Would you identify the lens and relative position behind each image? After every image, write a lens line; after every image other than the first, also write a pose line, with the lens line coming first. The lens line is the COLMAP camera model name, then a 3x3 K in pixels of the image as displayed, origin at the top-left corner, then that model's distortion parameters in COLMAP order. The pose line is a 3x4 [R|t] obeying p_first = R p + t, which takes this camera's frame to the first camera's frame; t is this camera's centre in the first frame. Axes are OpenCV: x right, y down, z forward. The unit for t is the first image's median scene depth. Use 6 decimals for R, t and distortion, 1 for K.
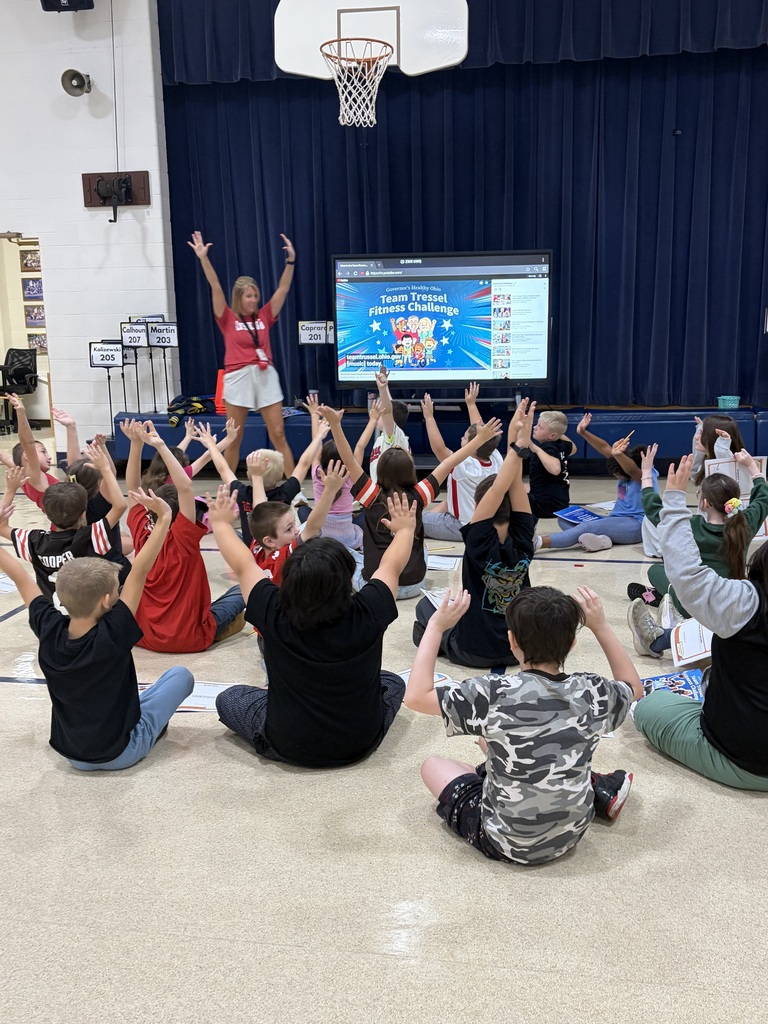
lens RADIAL K [[1025.7, 0, 389.8], [0, 1025.7, 518.8], [0, 0, 1]] dist [0.033002, 0.000000]
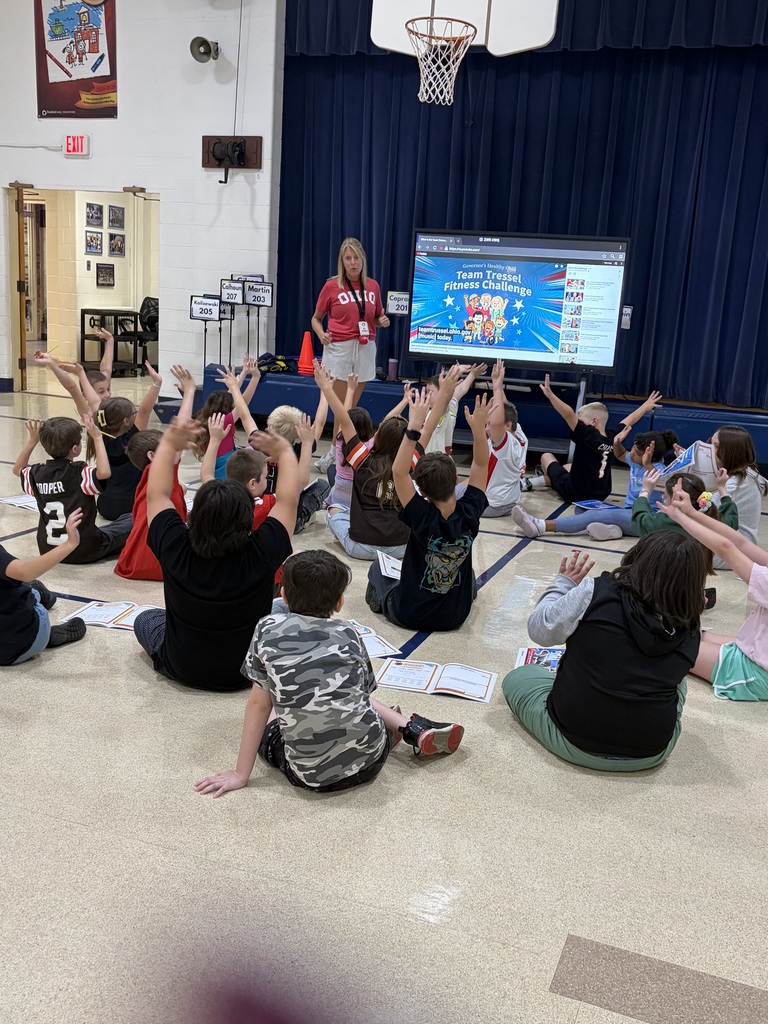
lens RADIAL K [[1025.7, 0, 378.3], [0, 1025.7, 505.3], [0, 0, 1]] dist [0.033002, 0.000000]
pose [[0.981332, 0.111907, -0.156412, 0.098490], [-0.110288, 0.993718, 0.019020, 0.002218], [0.157558, -0.001415, 0.987509, -0.017550]]
